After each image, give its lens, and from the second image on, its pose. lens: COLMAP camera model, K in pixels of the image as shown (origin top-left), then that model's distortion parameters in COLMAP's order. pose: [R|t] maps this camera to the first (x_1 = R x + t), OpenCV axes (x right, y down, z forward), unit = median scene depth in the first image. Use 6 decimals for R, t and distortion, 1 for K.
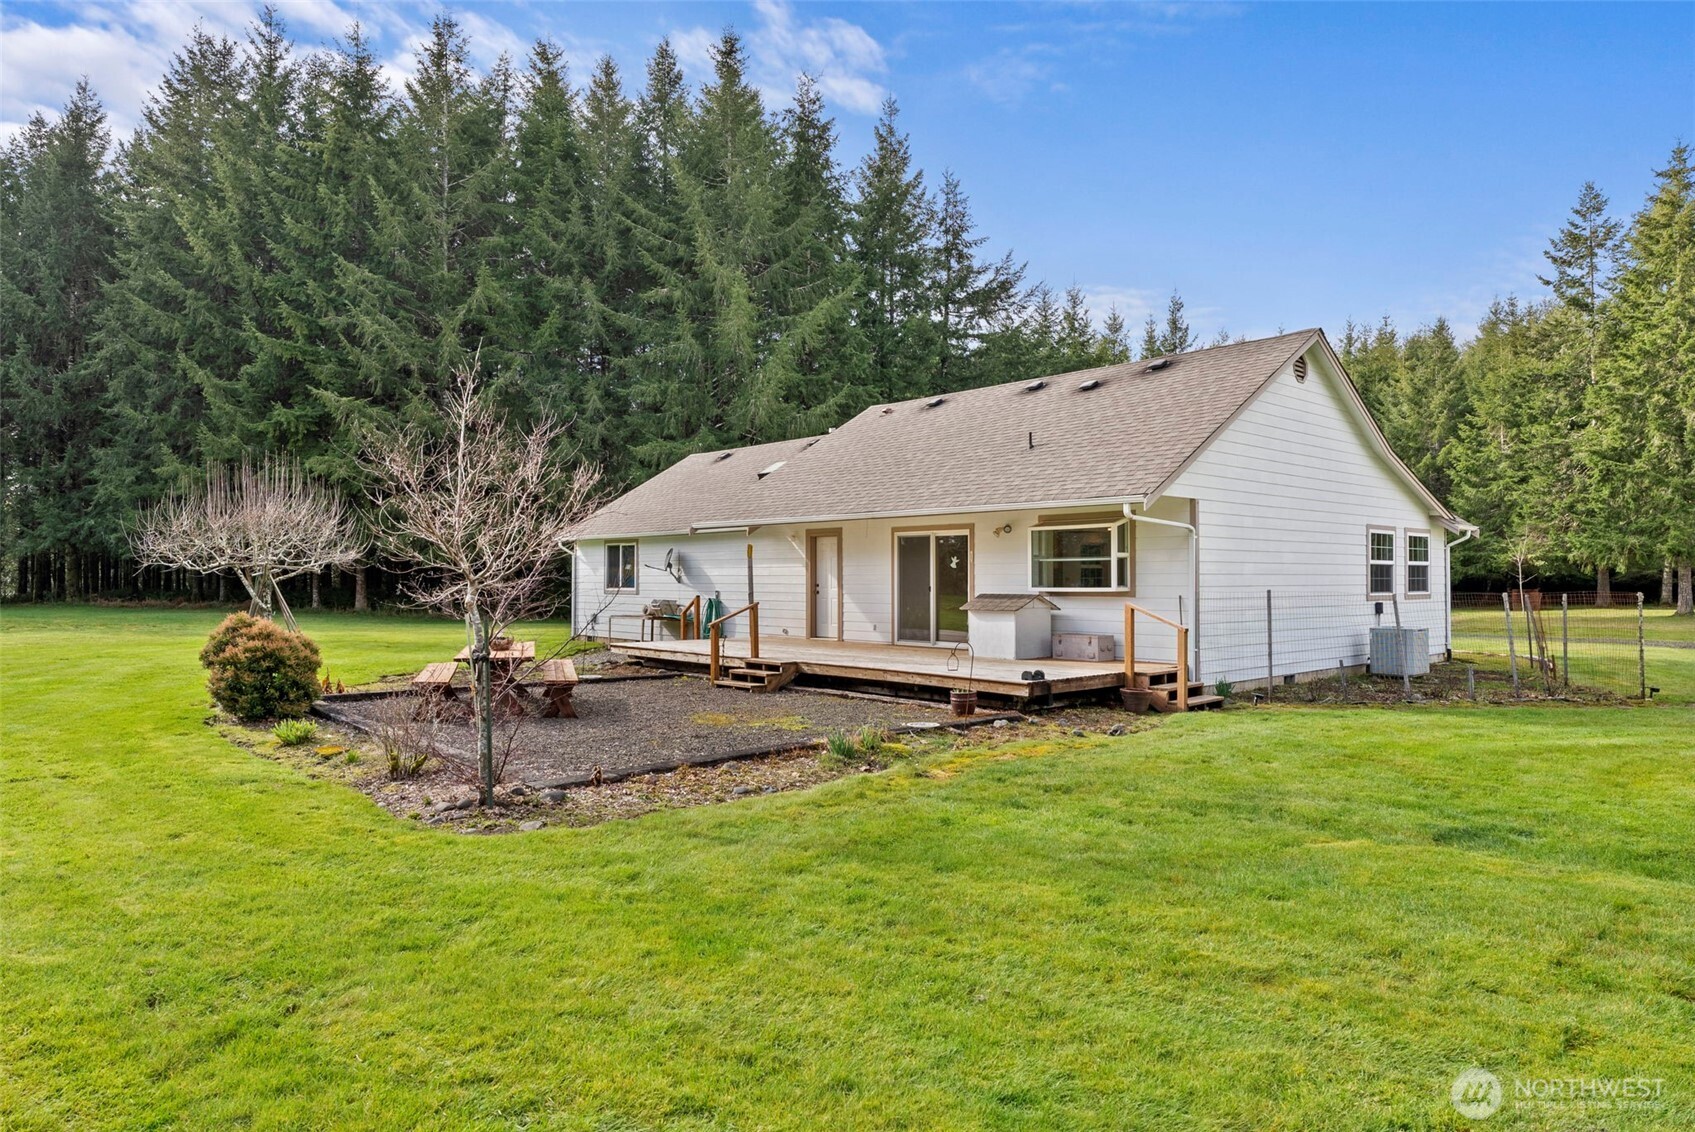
lens RADIAL K [[1027.1, 0, 847.5], [0, 1027.1, 566.0], [0, 0, 1]] dist [-0.007652, -0.001887]
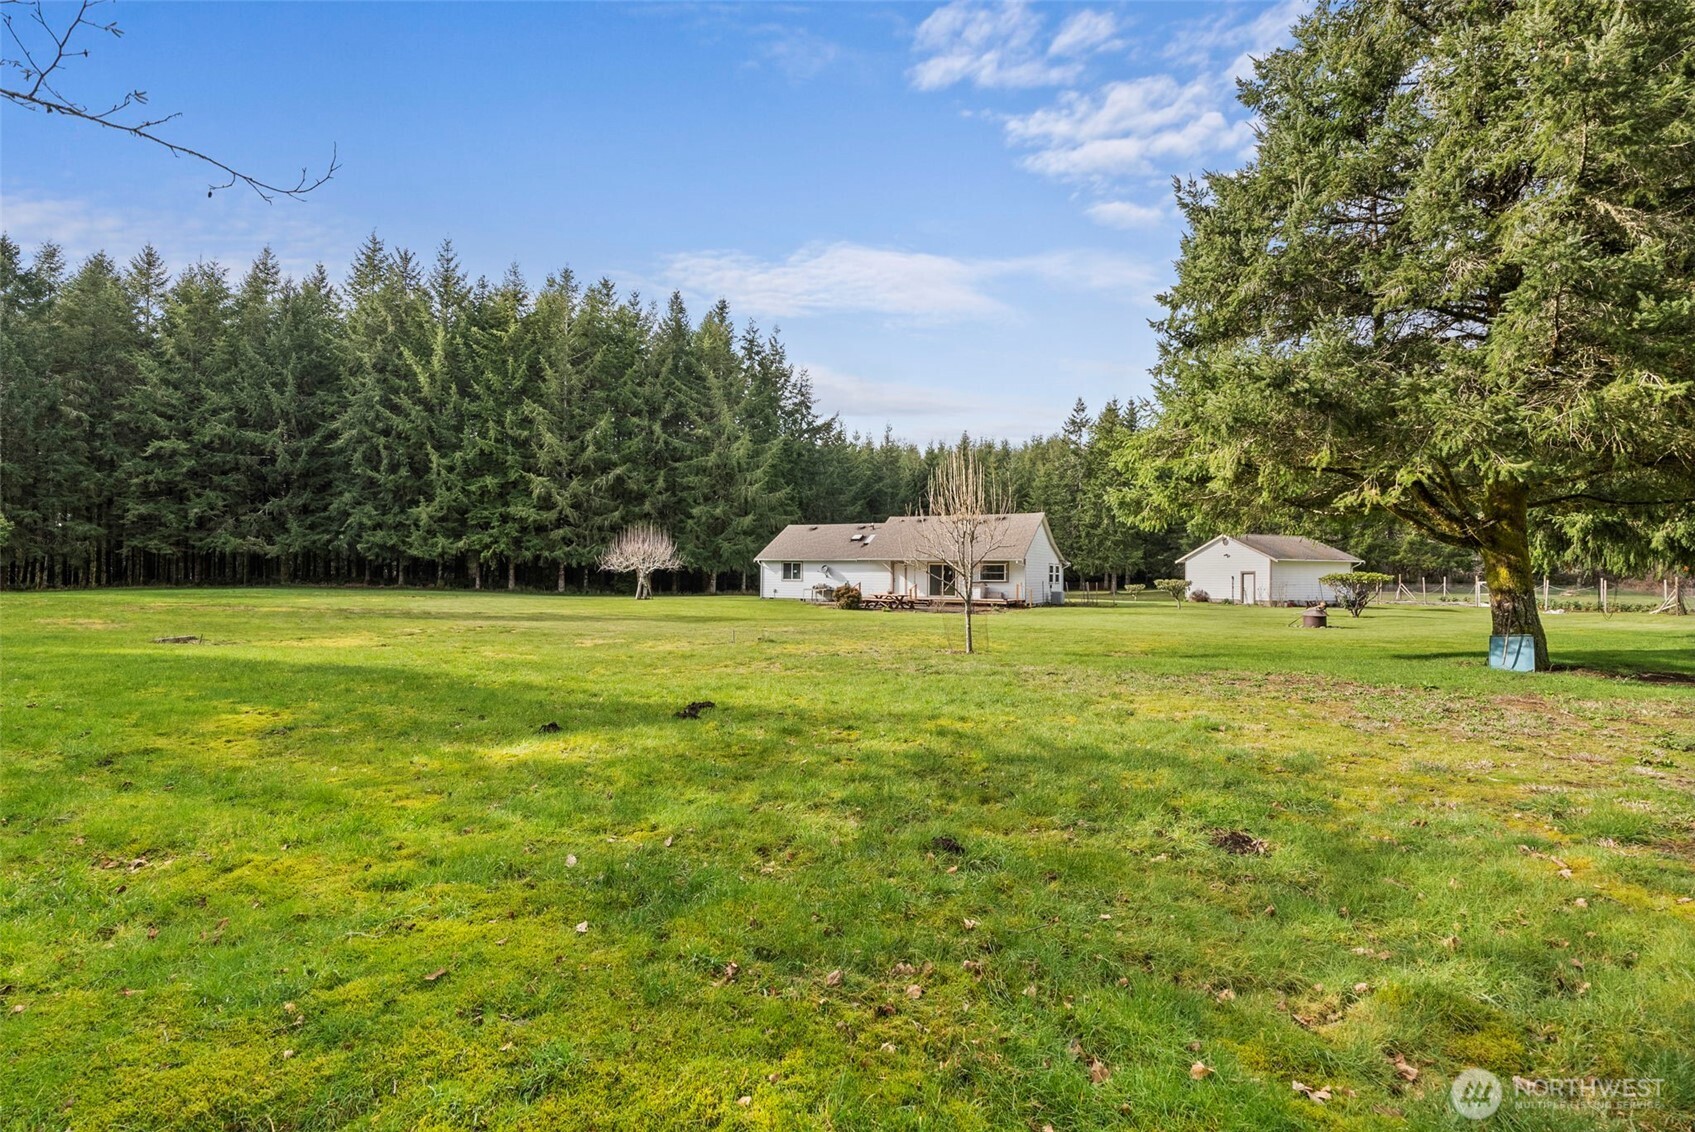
lens RADIAL K [[764.5, 0, 847.8], [0, 764.5, 557.7], [0, 0, 1]] dist [-0.010740, -0.000190]
pose [[0.935844, 0.017166, 0.351996, -0.440727], [-0.014835, 0.999847, -0.009318, -0.009616], [-0.352102, 0.003498, 0.935955, -0.508990]]
